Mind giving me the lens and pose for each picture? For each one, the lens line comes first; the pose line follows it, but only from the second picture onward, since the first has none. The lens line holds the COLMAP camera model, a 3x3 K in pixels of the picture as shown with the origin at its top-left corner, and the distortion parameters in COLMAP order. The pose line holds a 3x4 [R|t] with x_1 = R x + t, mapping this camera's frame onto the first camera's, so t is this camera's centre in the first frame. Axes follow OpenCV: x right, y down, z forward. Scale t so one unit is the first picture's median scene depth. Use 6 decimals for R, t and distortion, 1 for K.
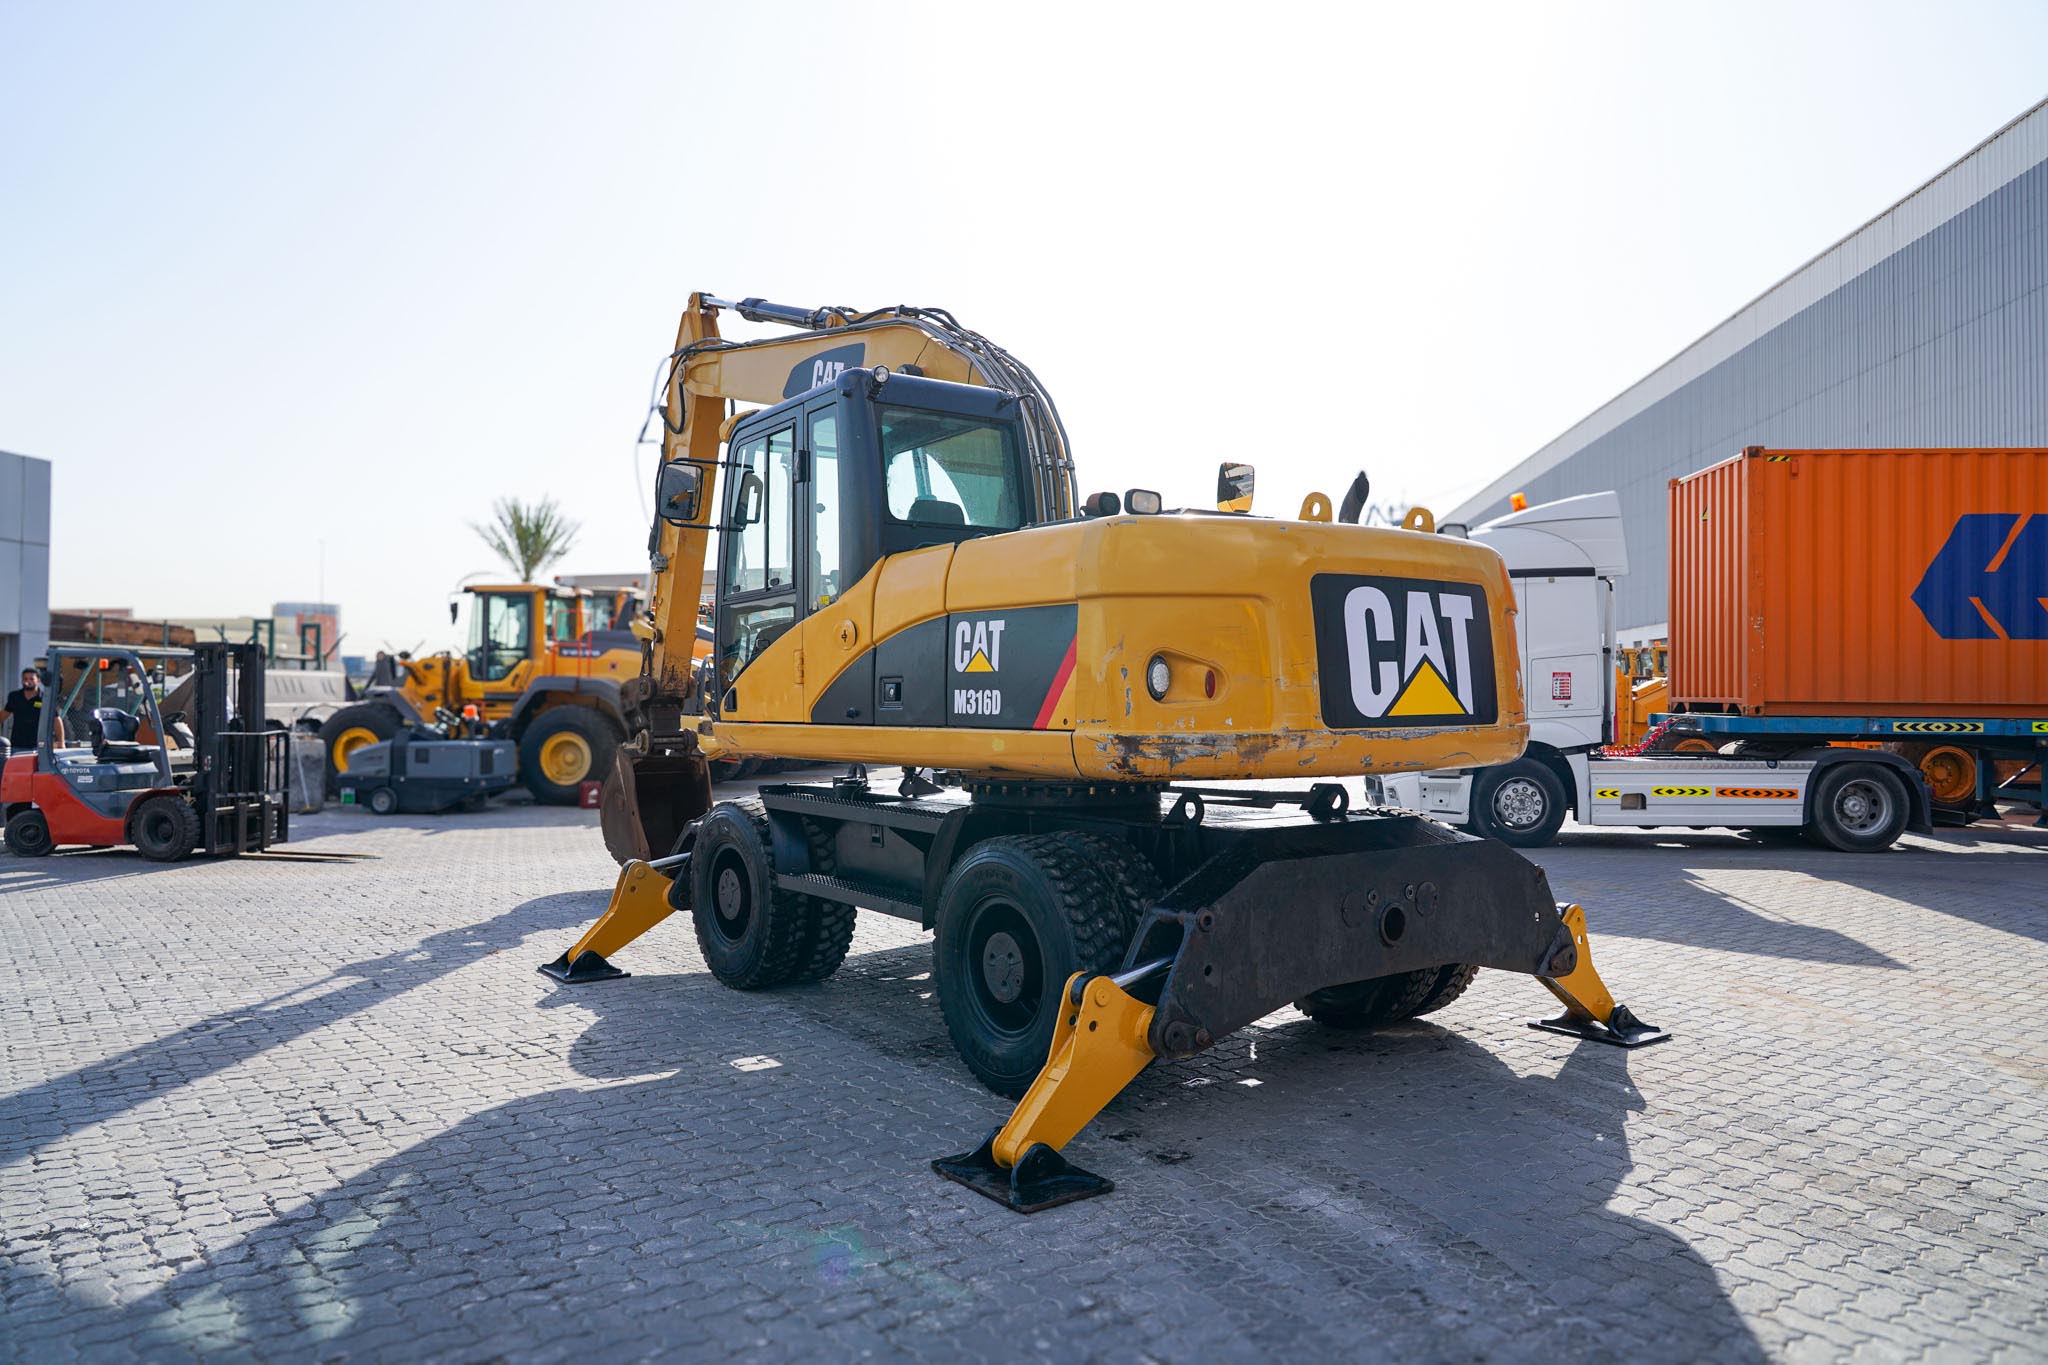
lens RADIAL K [[1375.1, 0, 1020.8], [0, 1375.1, 671.6], [0, 0, 1]] dist [-0.027901, 0.007259]
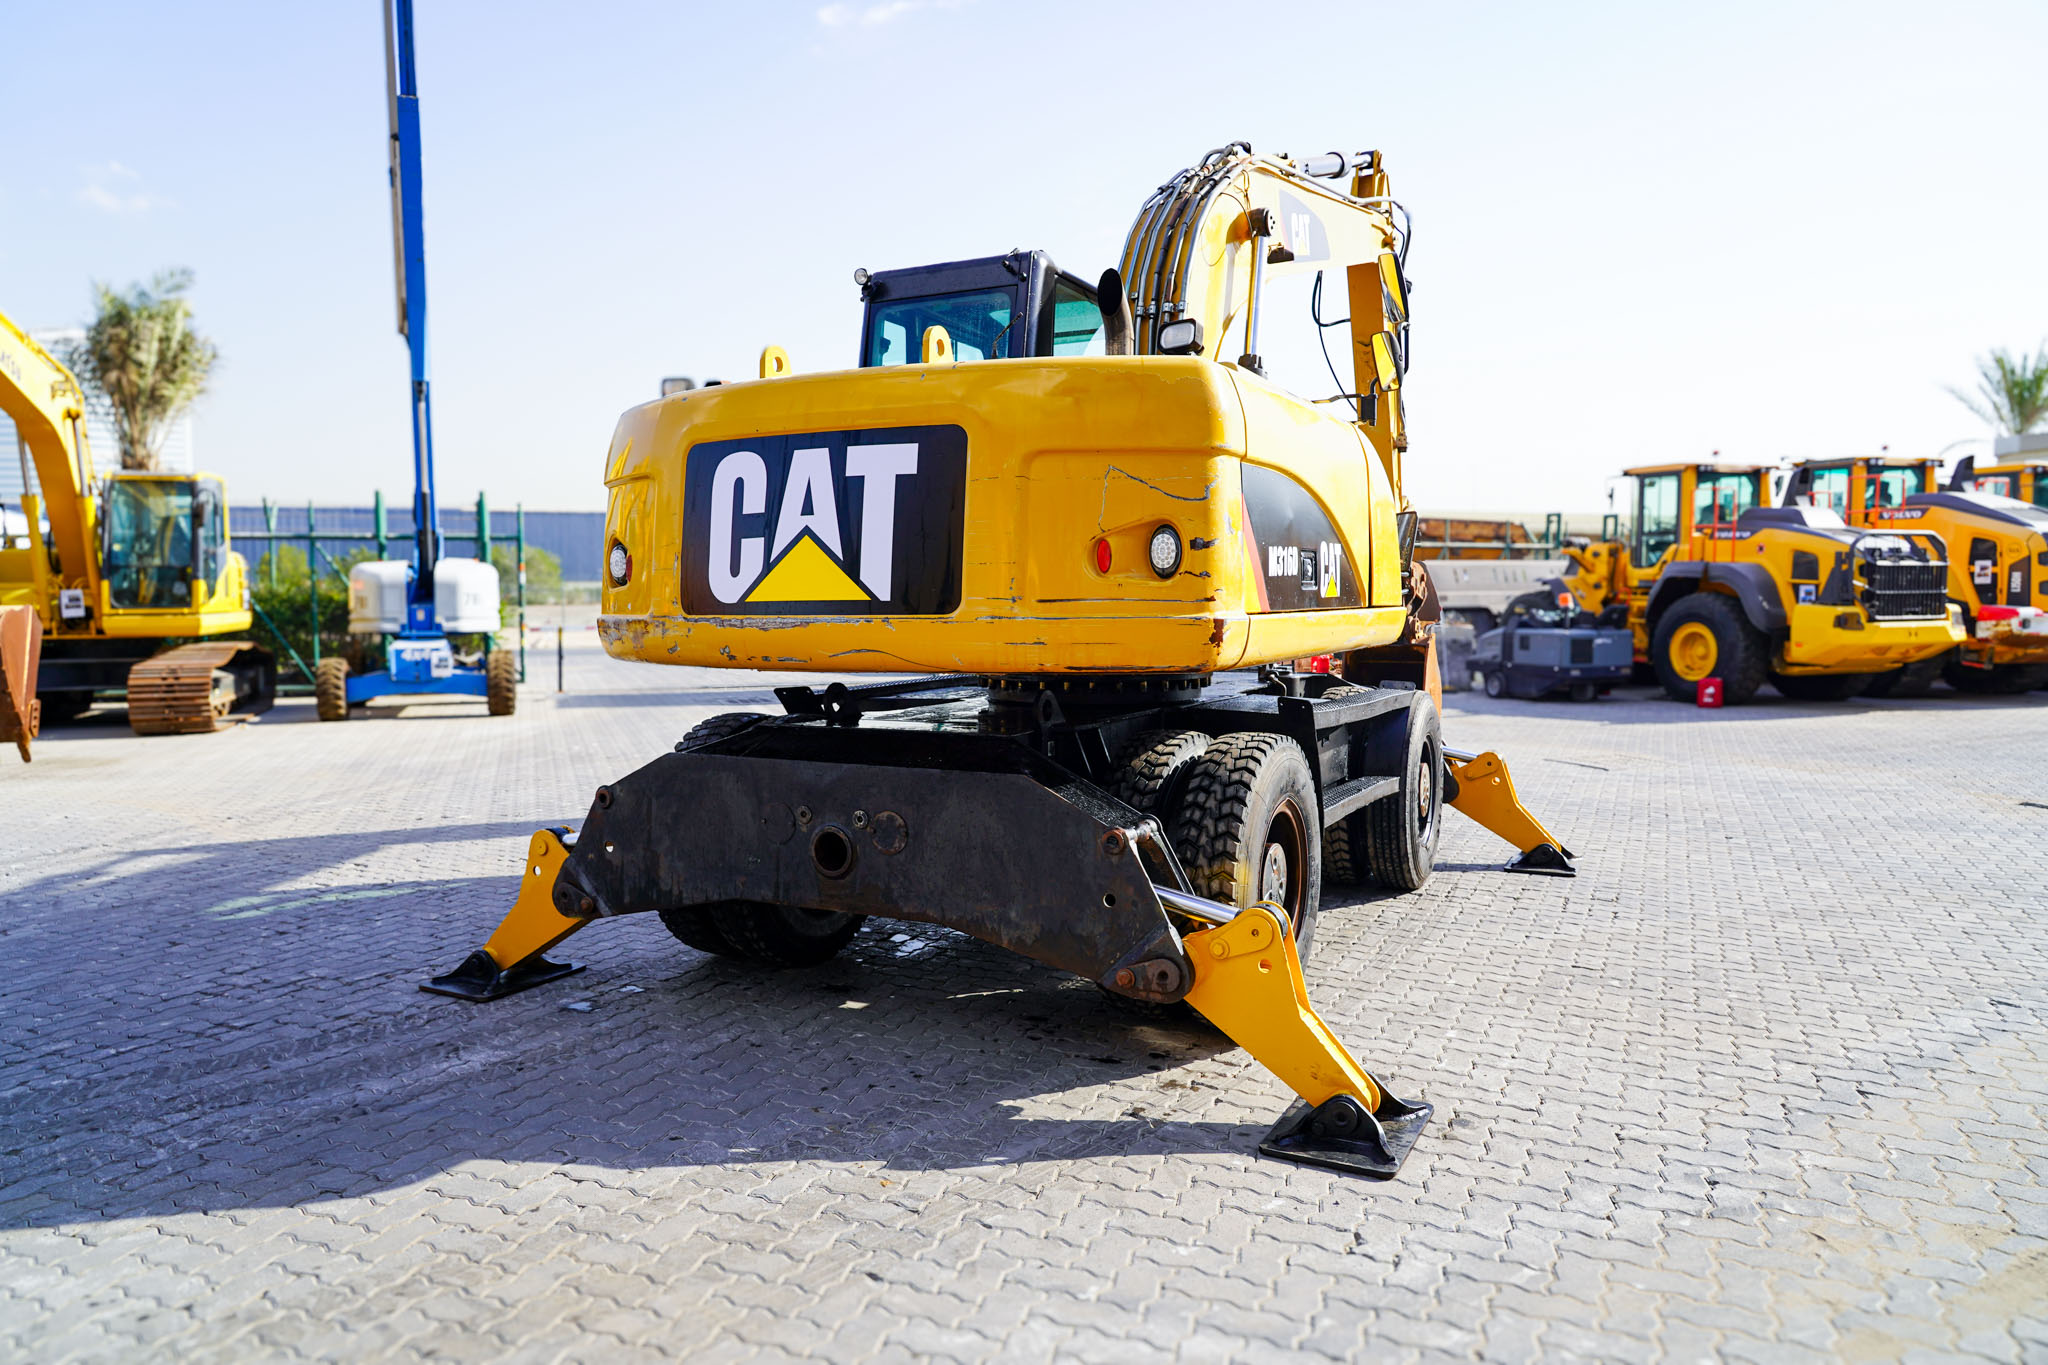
lens RADIAL K [[1377.9, 0, 1021.0], [0, 1377.9, 674.8], [0, 0, 1]] dist [-0.039267, 0.027891]
pose [[0.451079, 0.052300, -0.890950, 1.060137], [0.021971, 0.997328, 0.069669, 0.020648], [0.892213, -0.051001, 0.448725, 0.728990]]
